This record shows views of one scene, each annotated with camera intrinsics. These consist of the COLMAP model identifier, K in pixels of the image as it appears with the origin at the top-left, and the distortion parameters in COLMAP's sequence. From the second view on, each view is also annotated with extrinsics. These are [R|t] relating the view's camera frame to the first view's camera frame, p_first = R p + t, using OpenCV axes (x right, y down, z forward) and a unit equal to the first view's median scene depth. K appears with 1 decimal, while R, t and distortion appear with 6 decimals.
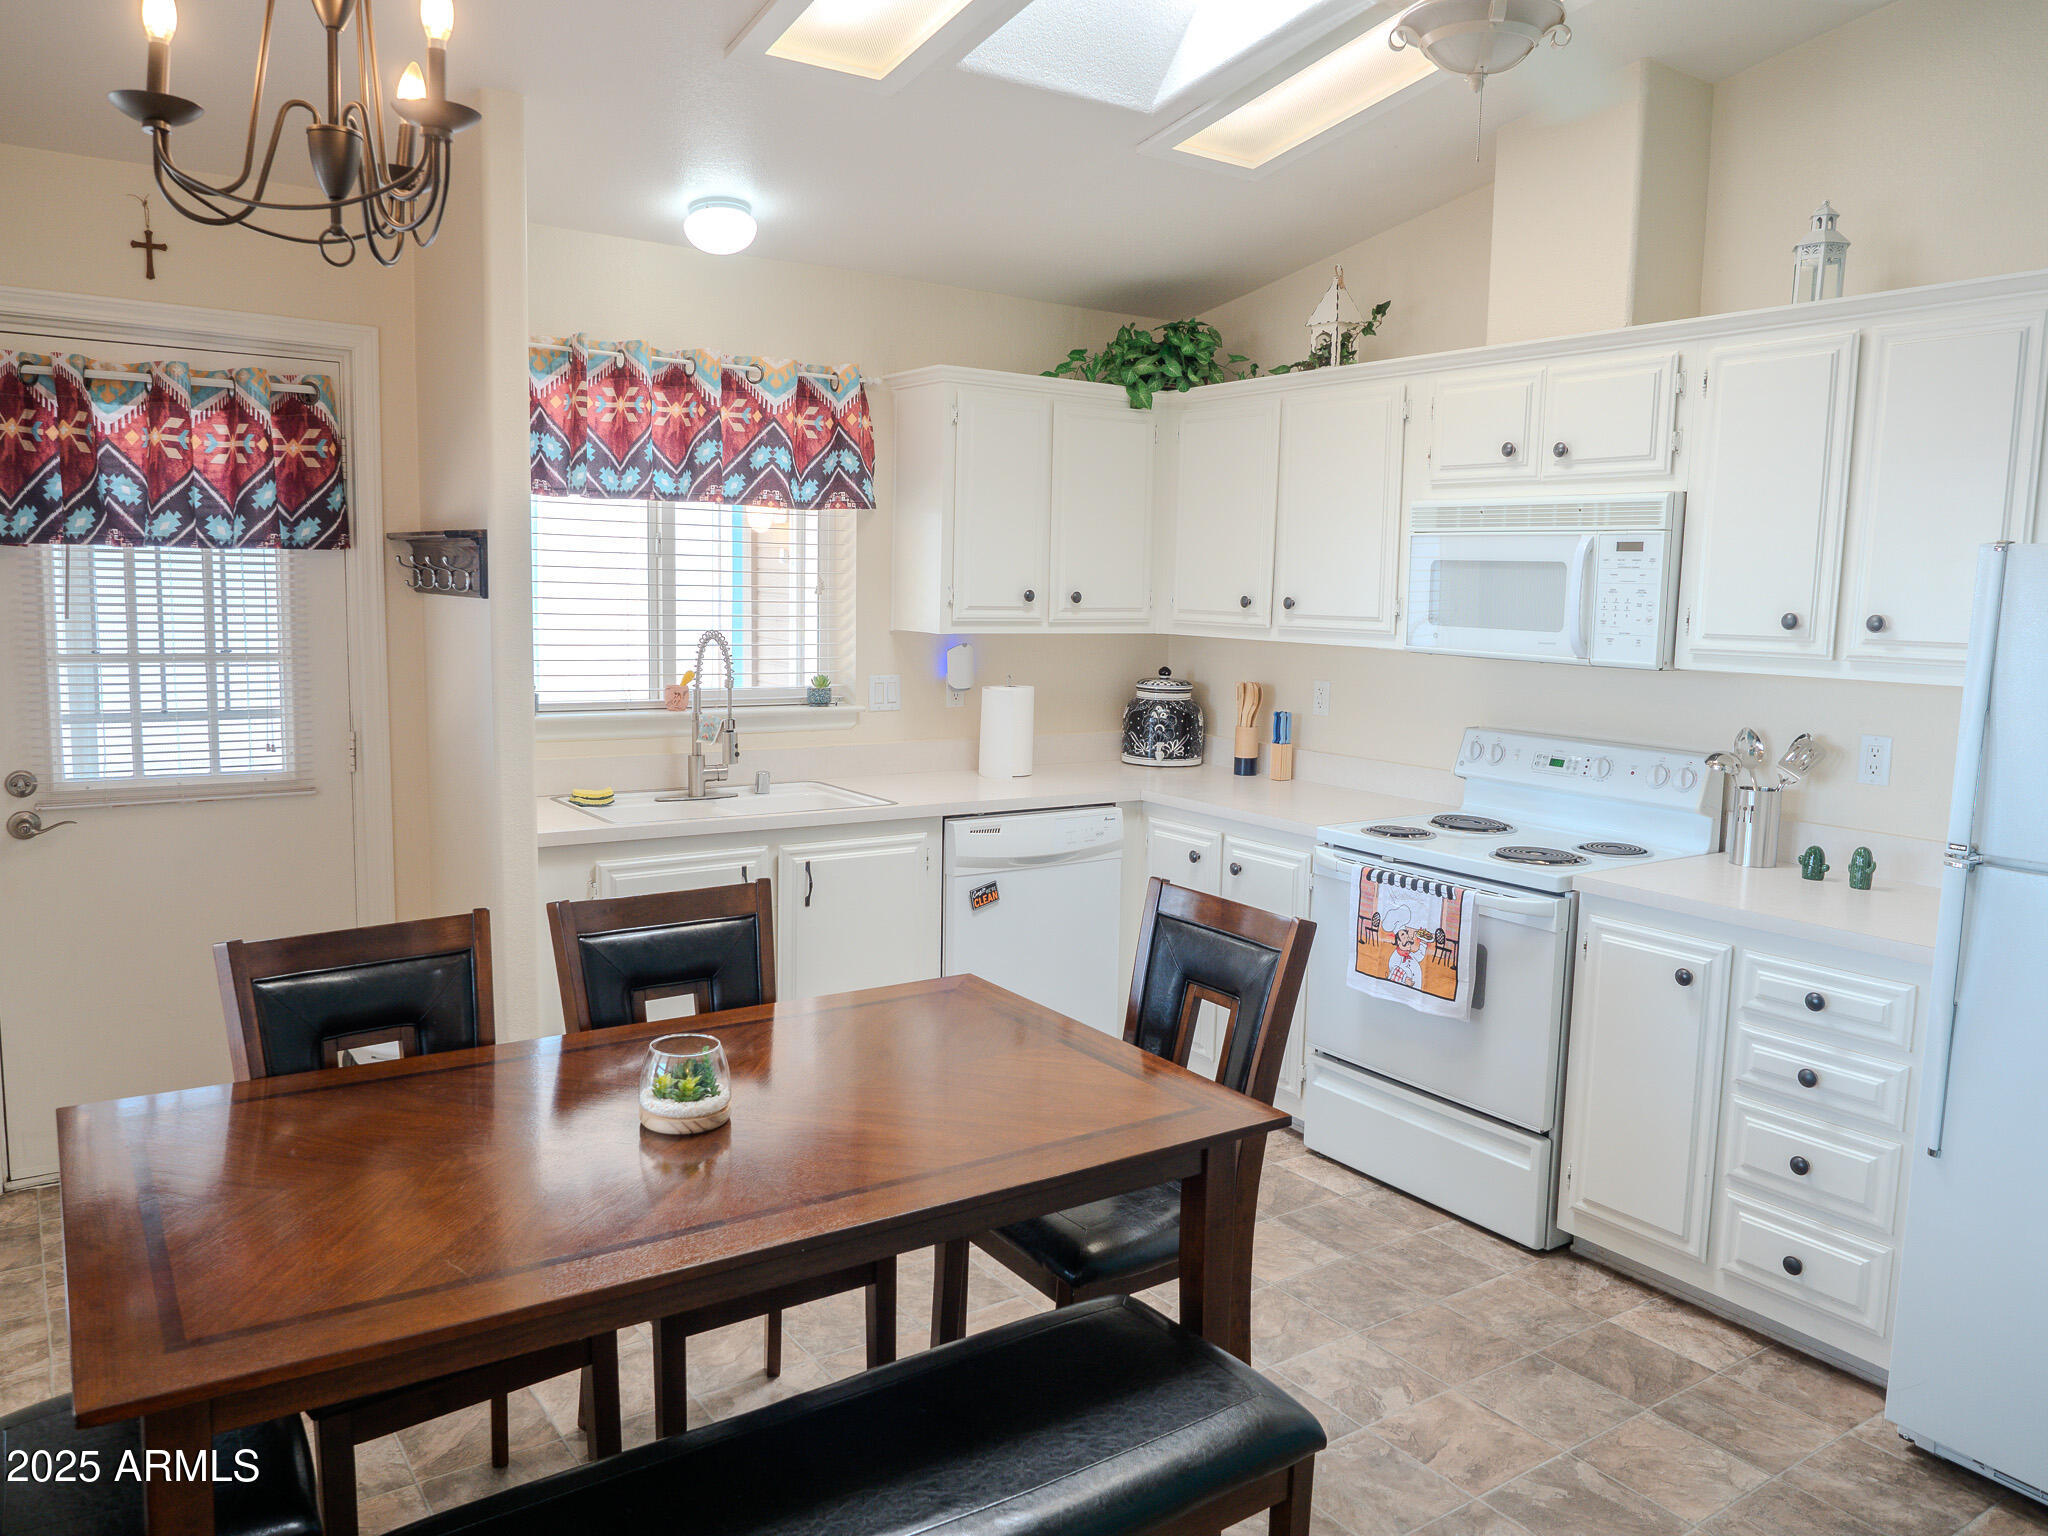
lens RADIAL K [[1476.4, 0, 1009.9], [0, 1476.4, 760.5], [0, 0, 1]] dist [-0.018817, -0.000287]
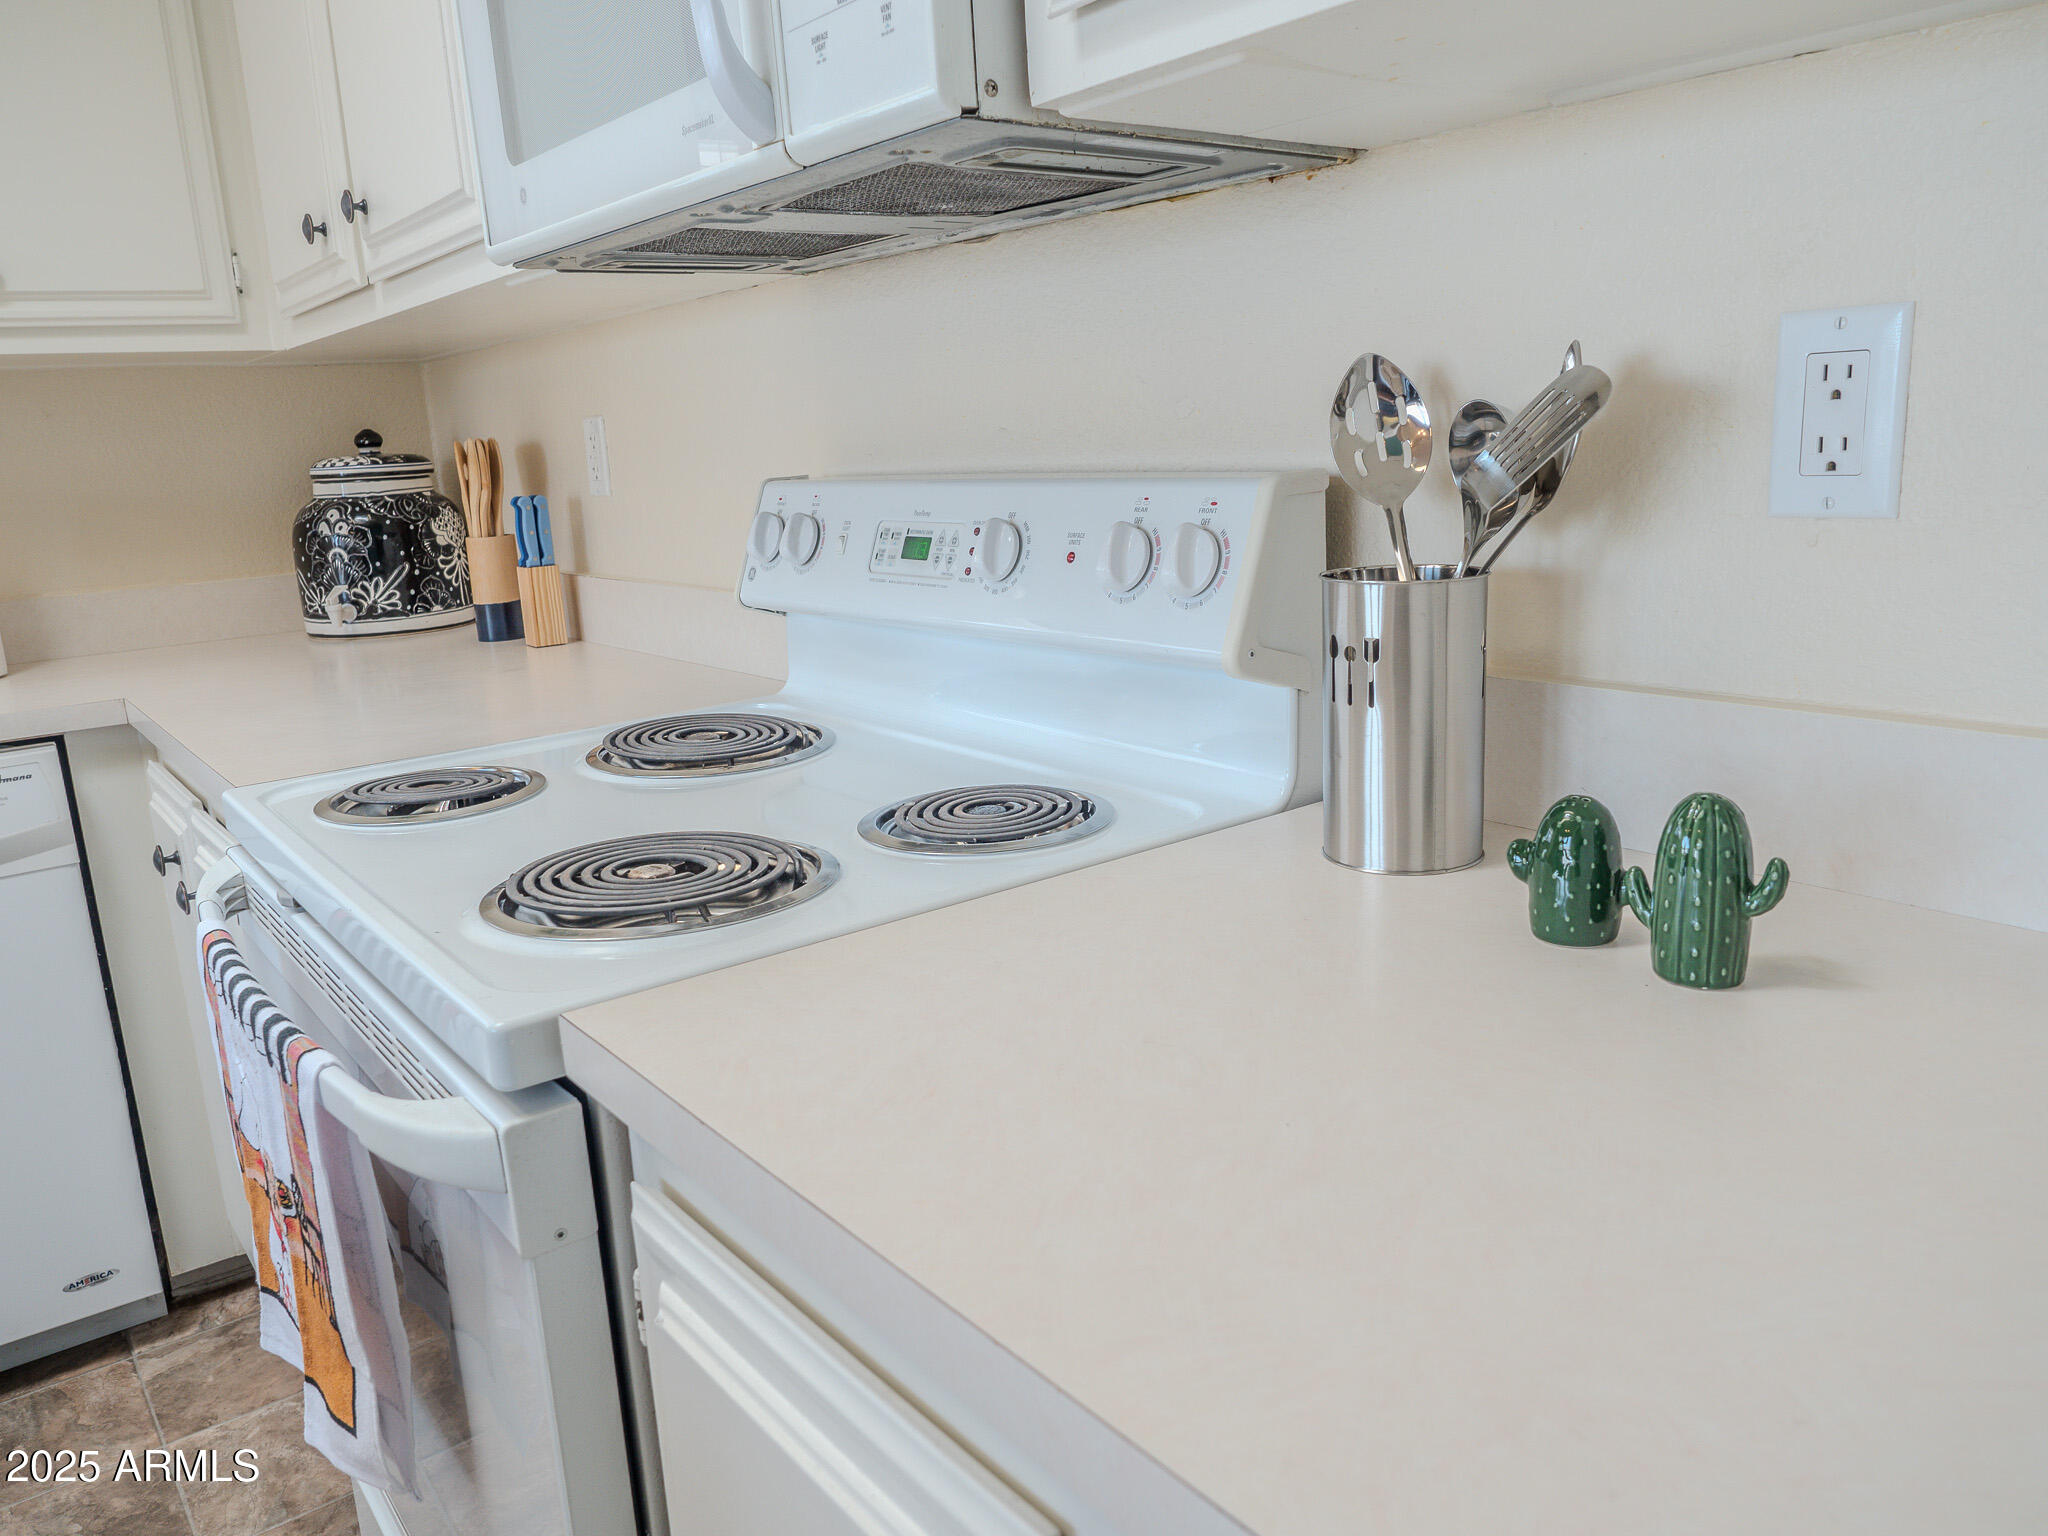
lens RADIAL K [[1476.4, 0, 1009.9], [0, 1476.4, 760.5], [0, 0, 1]] dist [-0.018817, -0.000287]
pose [[0.995248, -0.085562, 0.046472, 0.351239], [0.080656, 0.991835, 0.098787, 0.017436], [-0.054545, -0.094569, 0.994023, 0.612095]]
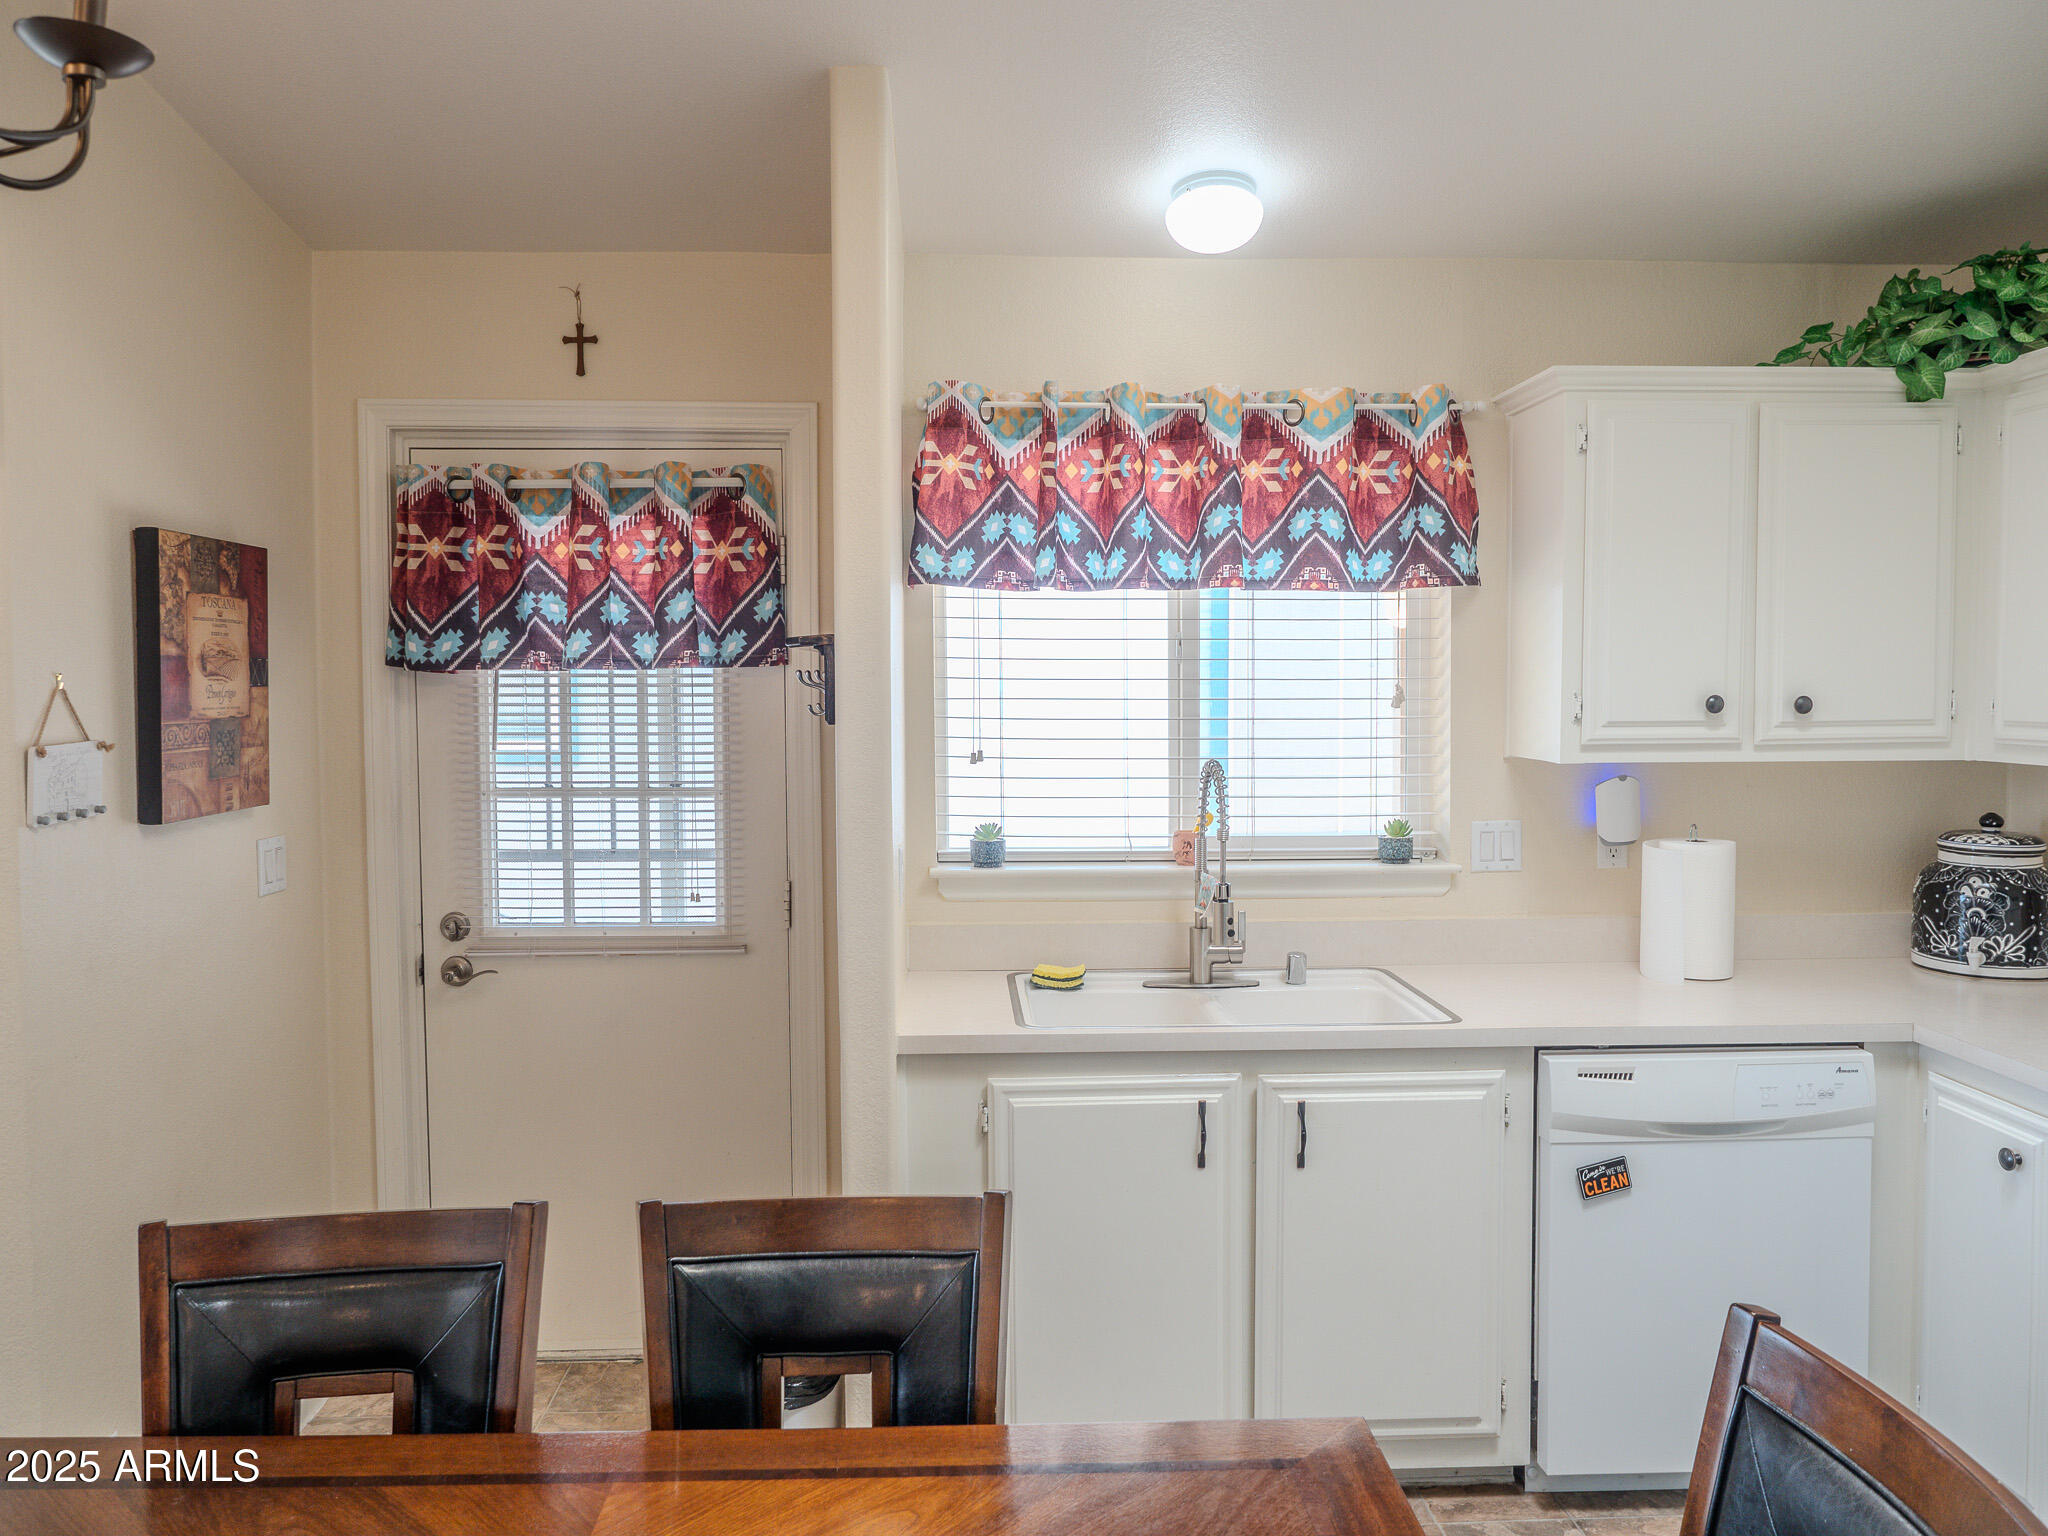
lens RADIAL K [[1479.5, 0, 1016.4], [0, 1479.5, 757.8], [0, 0, 1]] dist [-0.022850, 0.024119]
pose [[0.848999, -0.000063, -0.528395, 0.103687], [-0.039765, 0.997157, -0.064012, -0.038056], [0.526896, 0.075357, 0.846582, 0.323428]]
